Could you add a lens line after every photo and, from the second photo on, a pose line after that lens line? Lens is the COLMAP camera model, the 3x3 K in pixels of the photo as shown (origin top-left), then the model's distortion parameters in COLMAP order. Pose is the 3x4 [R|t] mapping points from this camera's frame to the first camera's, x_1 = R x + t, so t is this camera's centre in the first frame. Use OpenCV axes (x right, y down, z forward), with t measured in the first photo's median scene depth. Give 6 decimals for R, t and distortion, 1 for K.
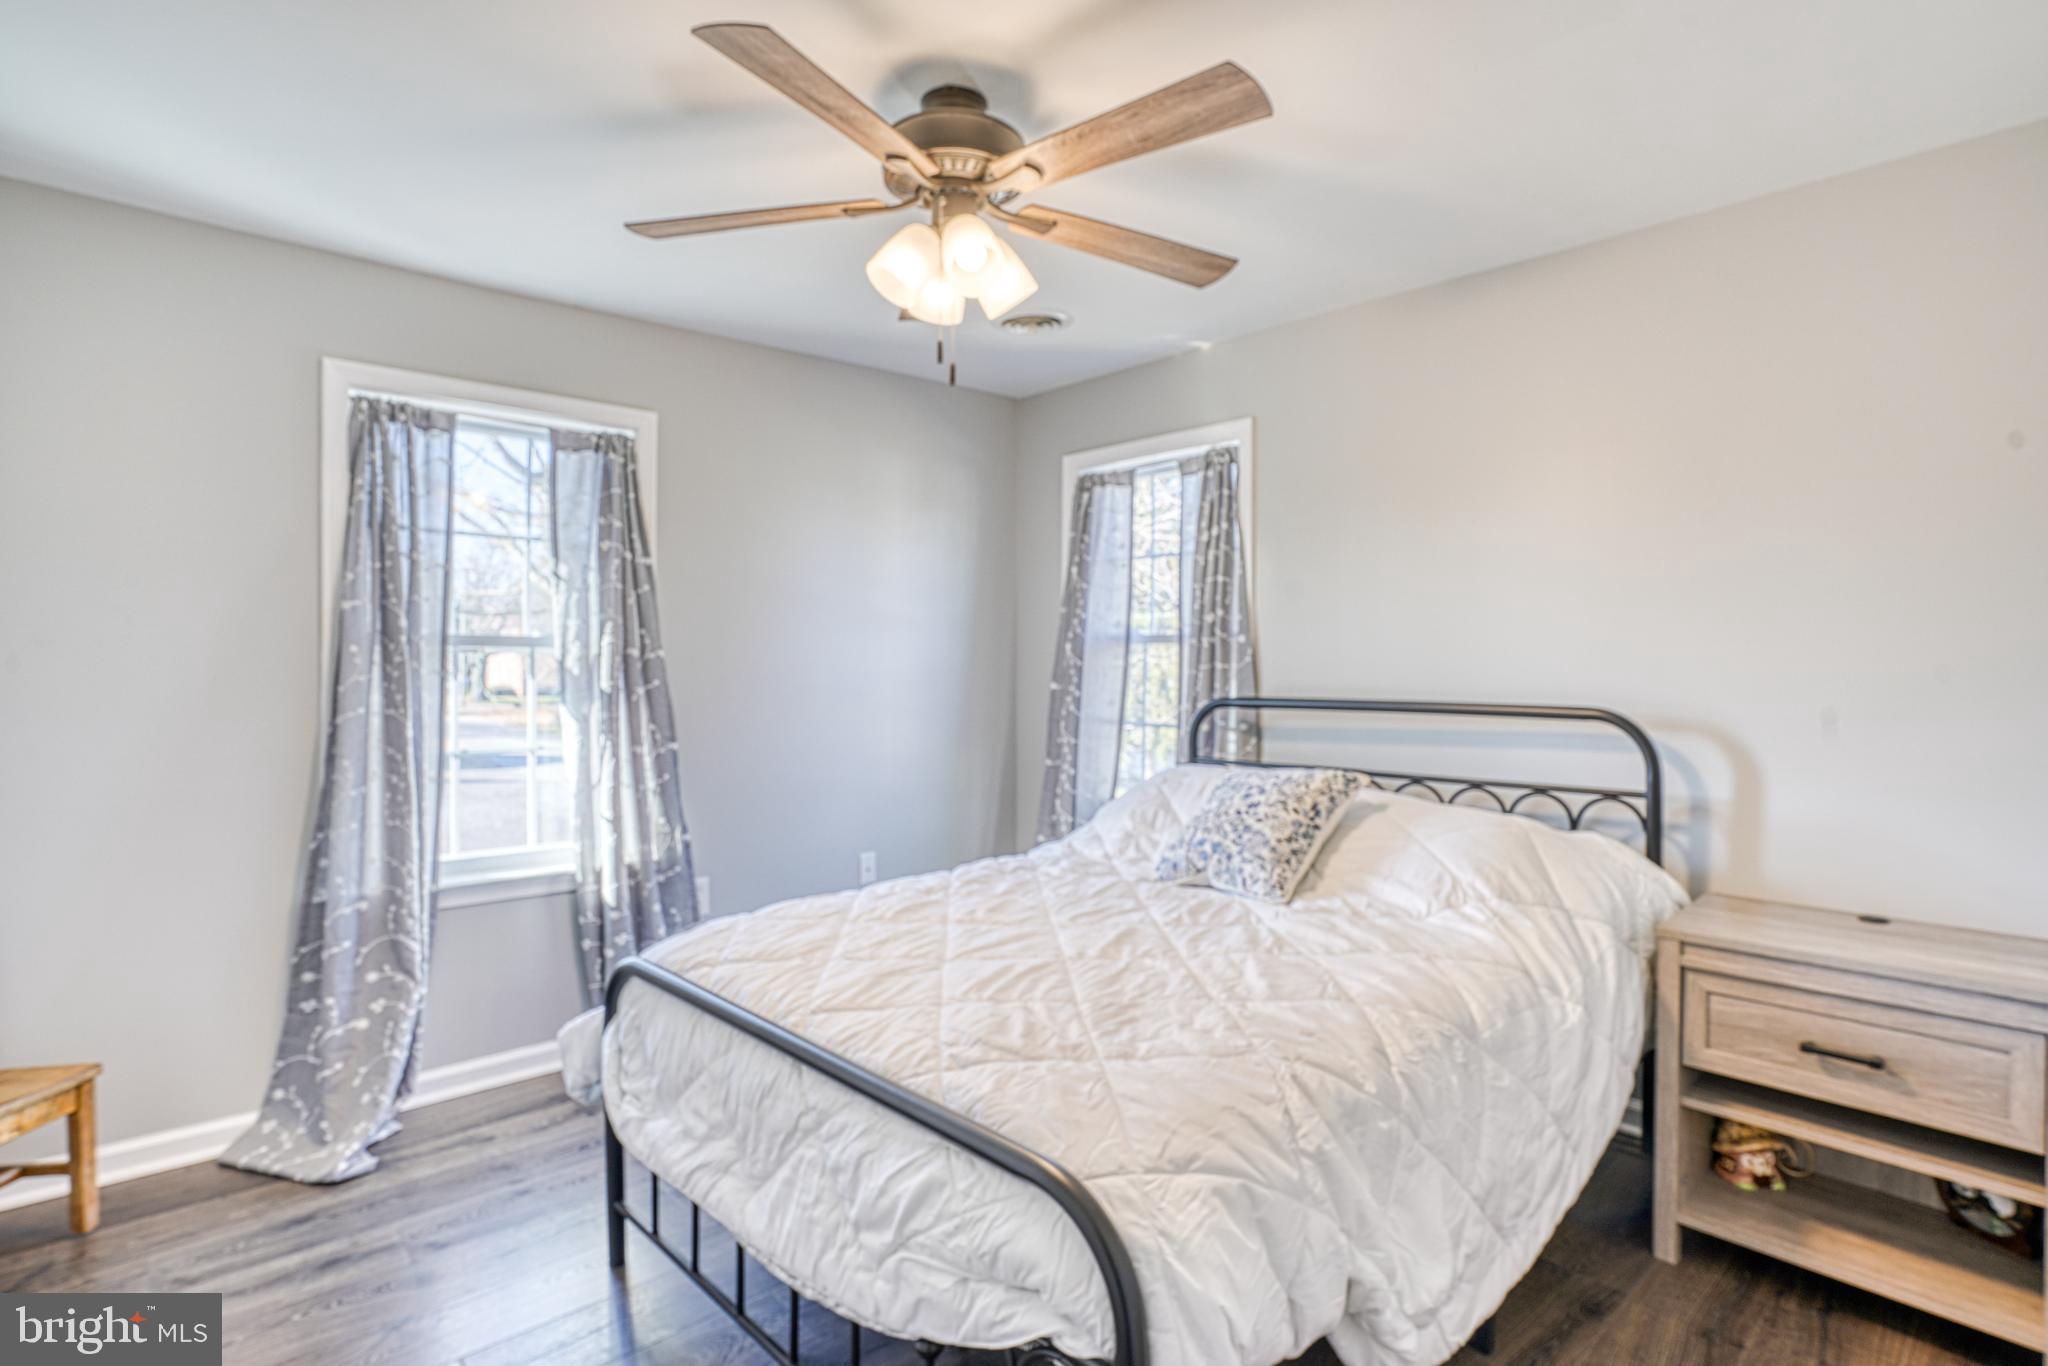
lens RADIAL K [[1004.2, 0, 1024.0], [0, 1004.2, 683.0], [0, 0, 1]] dist [-0.018667, 0.000074]
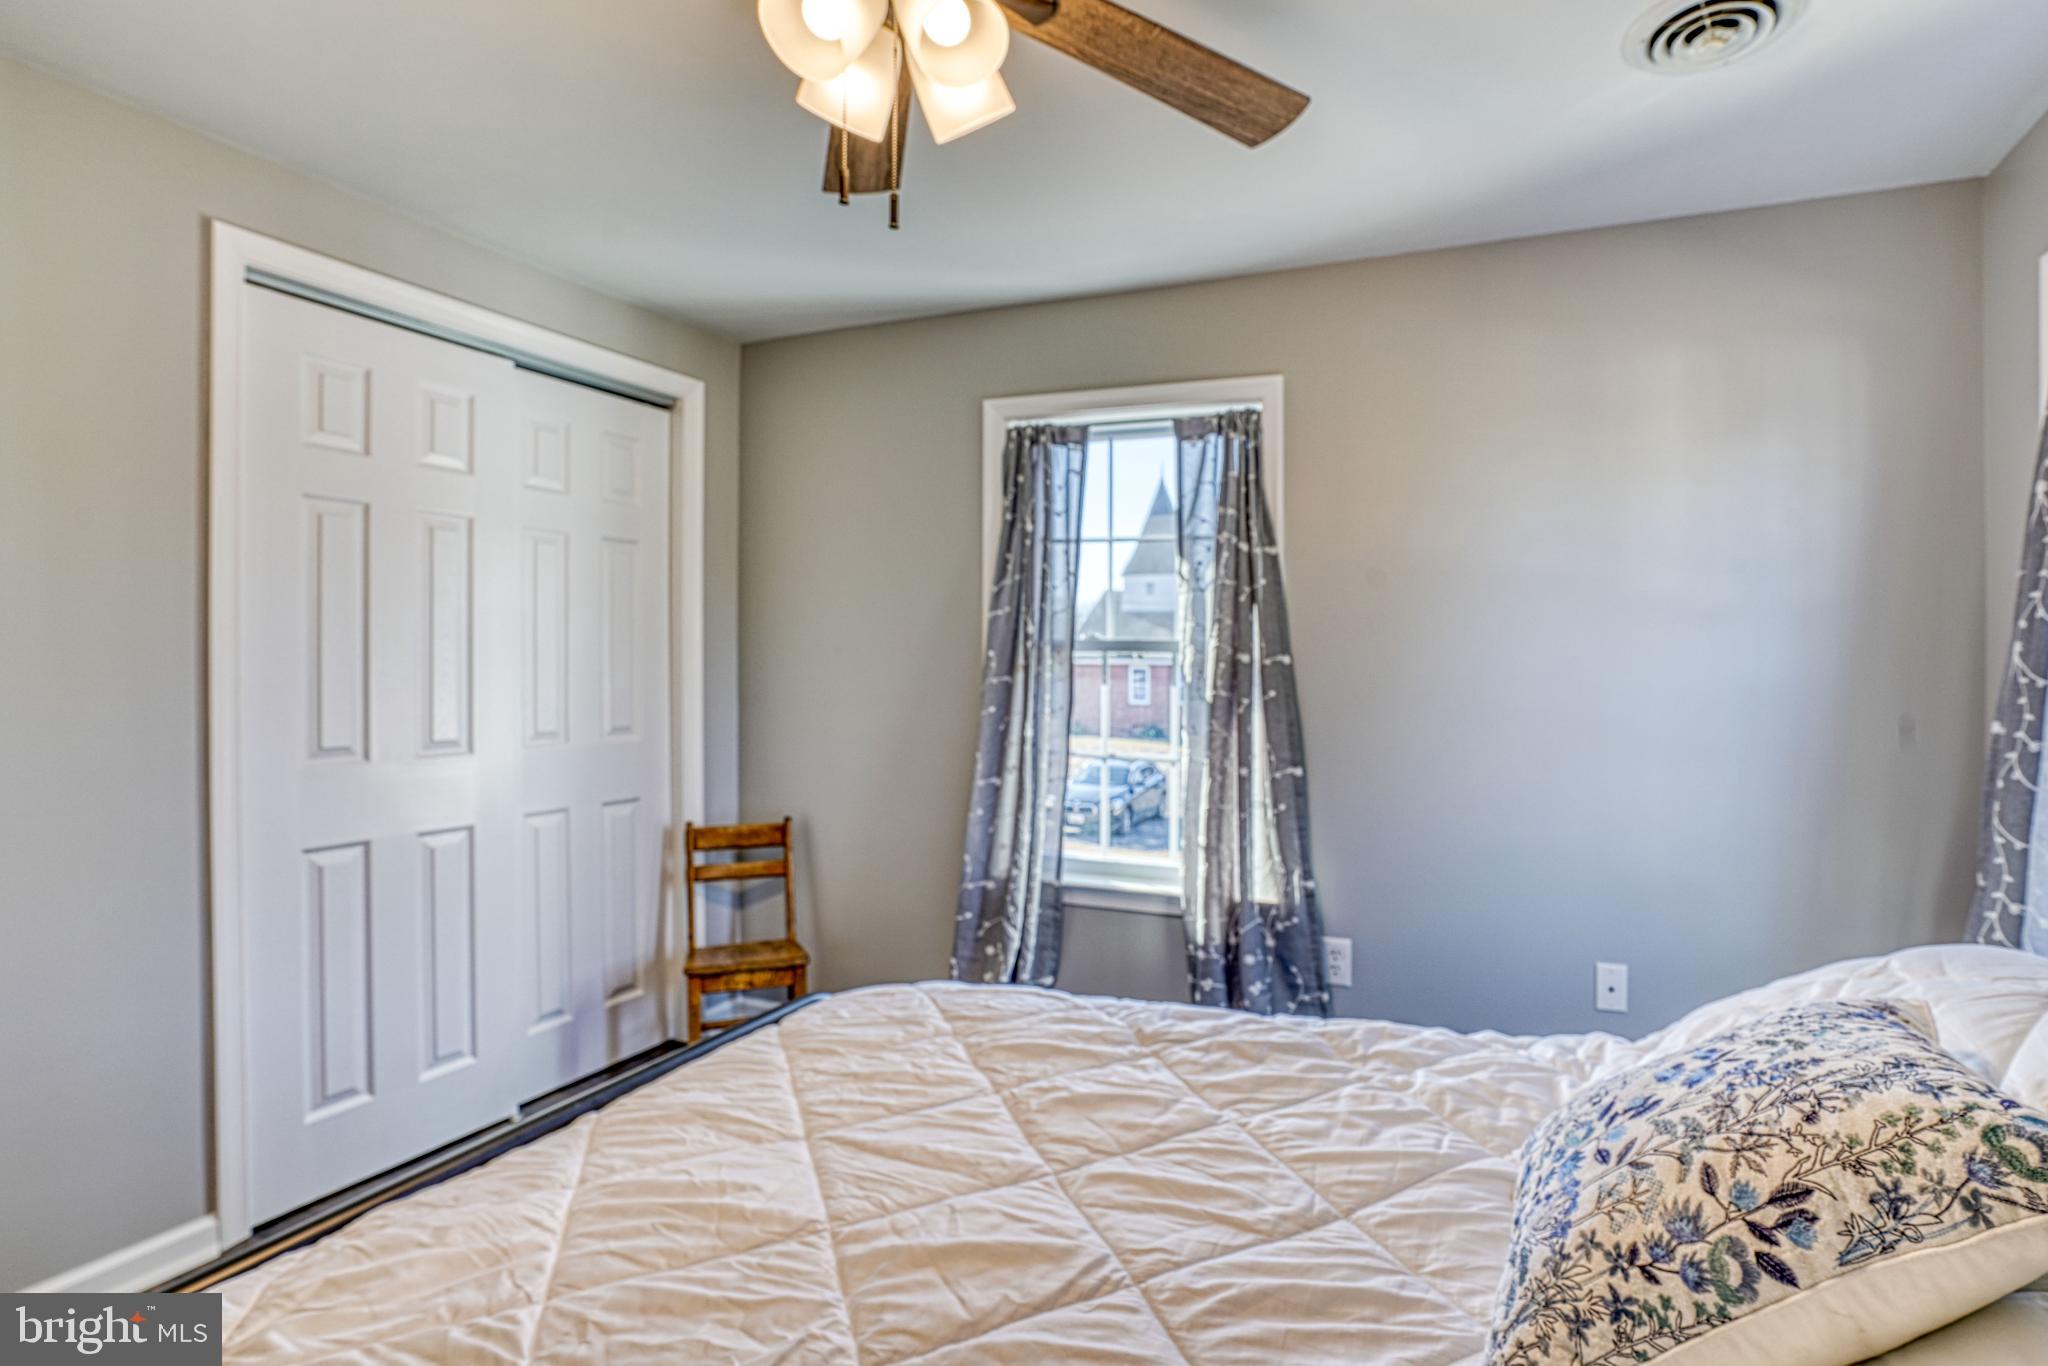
lens RADIAL K [[987.8, 0, 1003.9], [0, 987.8, 677.4], [0, 0, 1]] dist [-0.063269, 0.025384]
pose [[0.449312, 0.016878, -0.893215, 0.276692], [-0.029571, 0.999555, 0.004012, -0.011141], [0.892885, 0.024611, 0.449611, 0.438683]]
